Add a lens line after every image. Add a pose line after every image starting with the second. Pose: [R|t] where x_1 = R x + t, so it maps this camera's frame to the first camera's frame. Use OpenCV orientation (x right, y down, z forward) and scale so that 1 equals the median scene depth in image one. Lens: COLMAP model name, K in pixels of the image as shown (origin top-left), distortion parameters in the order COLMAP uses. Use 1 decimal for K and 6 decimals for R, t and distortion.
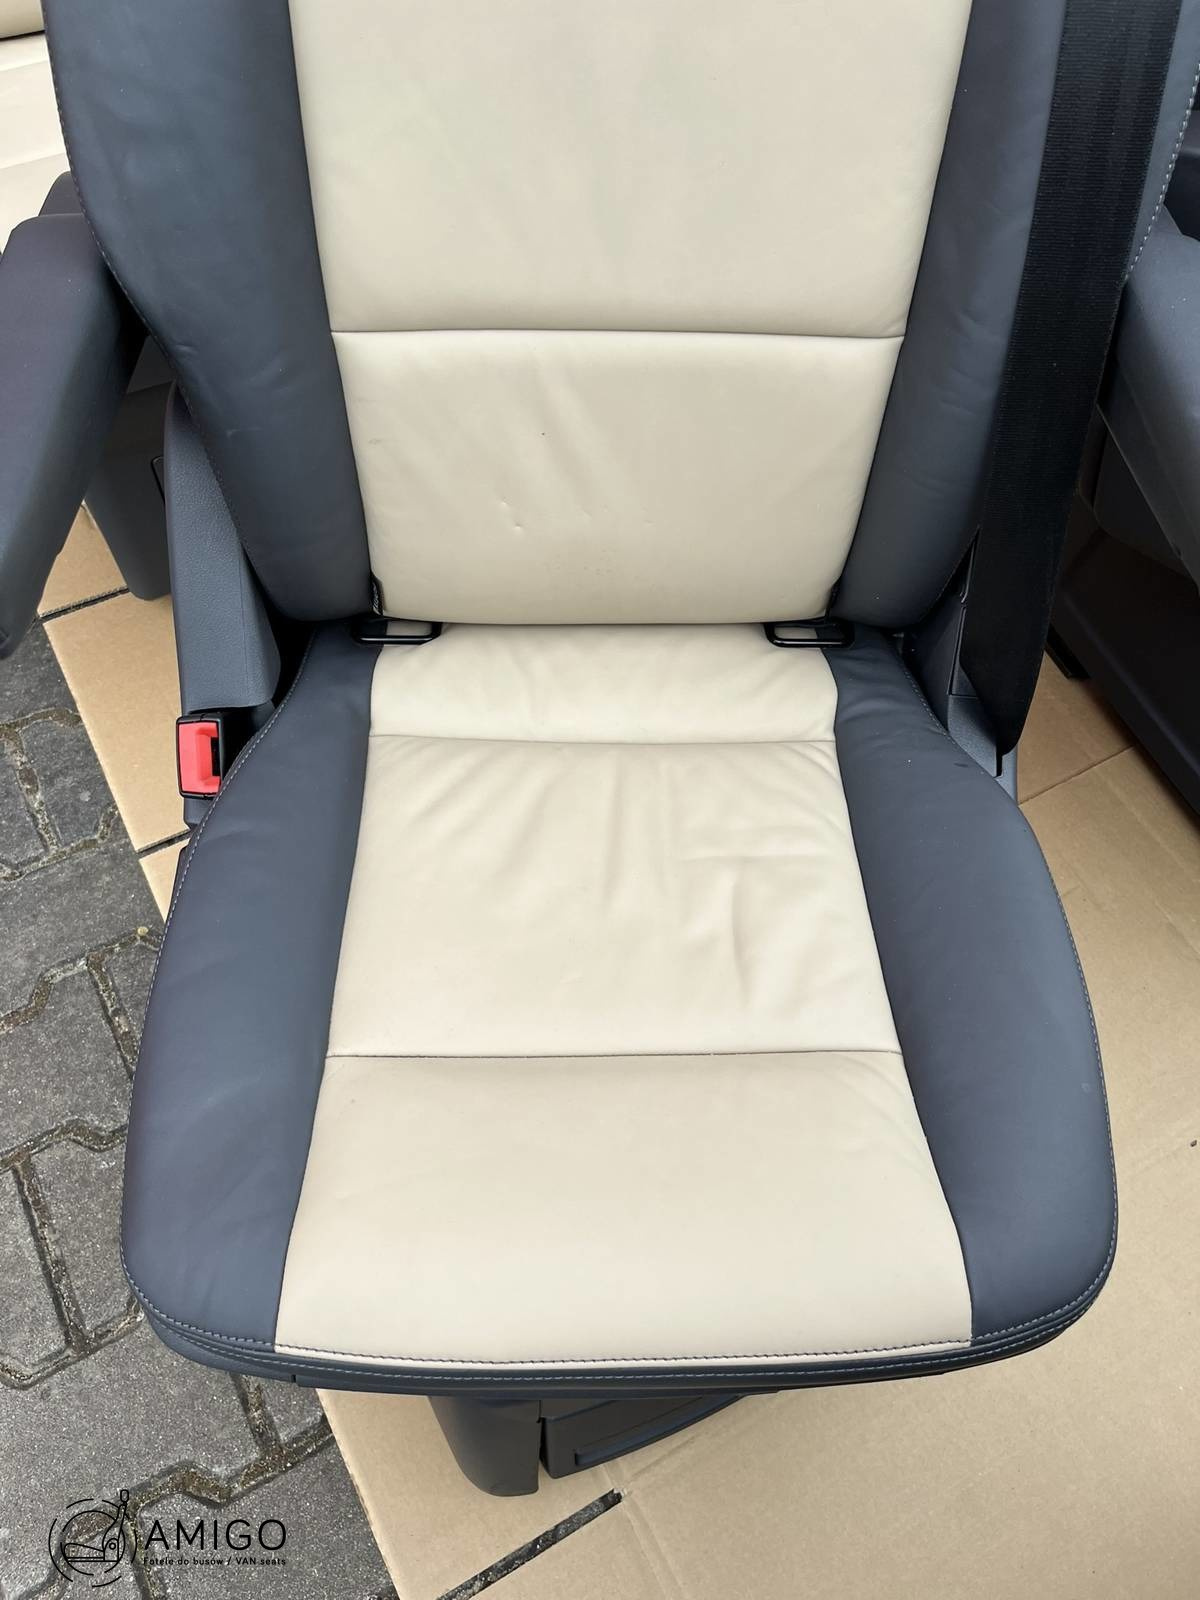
lens RADIAL K [[1216.9, 0, 573.7], [0, 1216.9, 812.9], [0, 0, 1]] dist [0.063731, -0.093988]
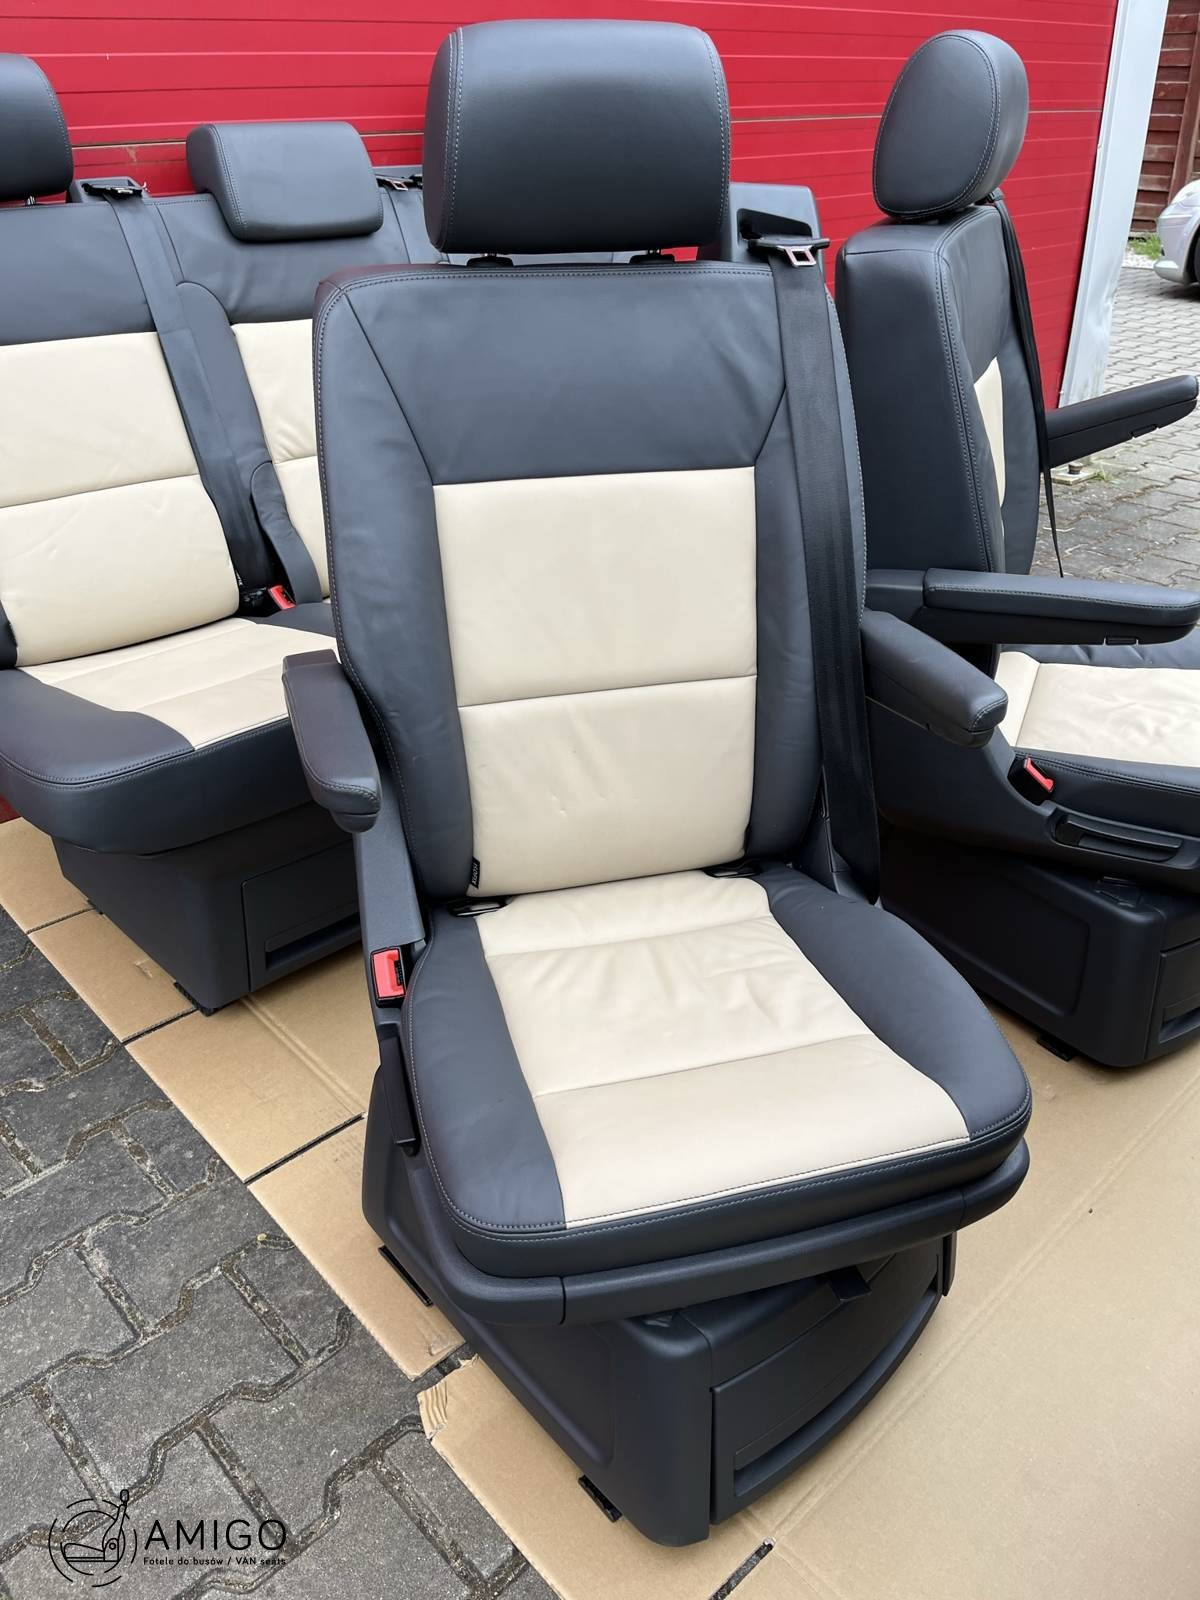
lens RADIAL K [[1216.9, 0, 574.4], [0, 1216.9, 819.1], [0, 0, 1]] dist [0.063731, -0.093988]
pose [[0.972525, -0.135777, 0.189103, -0.252465], [0.206216, 0.879390, -0.429125, 0.359619], [-0.108030, 0.456331, 0.883228, -0.340429]]
